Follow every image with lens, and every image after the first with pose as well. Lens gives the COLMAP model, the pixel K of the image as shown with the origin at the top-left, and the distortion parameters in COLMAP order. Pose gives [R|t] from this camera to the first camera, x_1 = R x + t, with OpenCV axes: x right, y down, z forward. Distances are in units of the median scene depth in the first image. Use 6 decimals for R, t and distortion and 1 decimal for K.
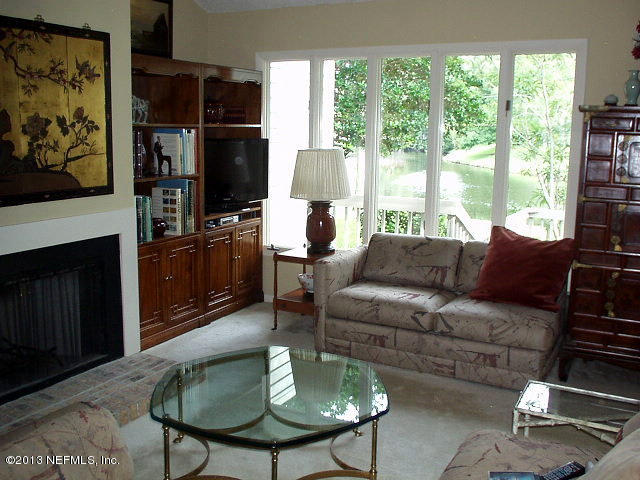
lens RADIAL K [[649.5, 0, 320.0], [0, 649.5, 240.0], [0, 0, 1]] dist [-0.076514, 0.005986]
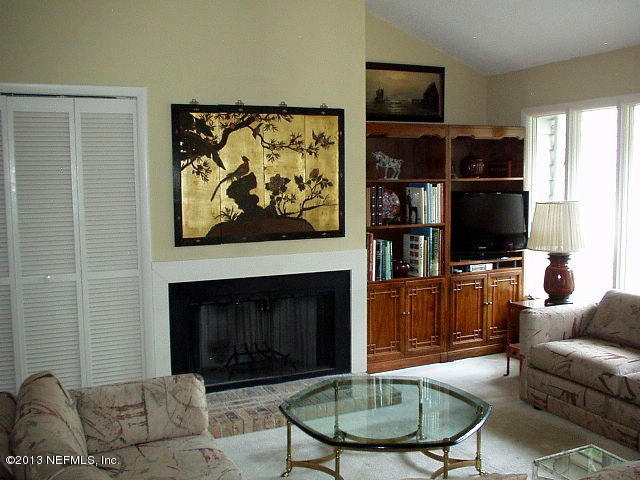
lens RADIAL K [[649.5, 0, 320.0], [0, 649.5, 240.0], [0, 0, 1]] dist [-0.076514, 0.005986]
pose [[0.776202, 0.032539, -0.629644, 0.391322], [-0.082829, 0.995274, -0.050675, 0.000584], [0.625019, 0.091487, 0.775230, 0.007476]]
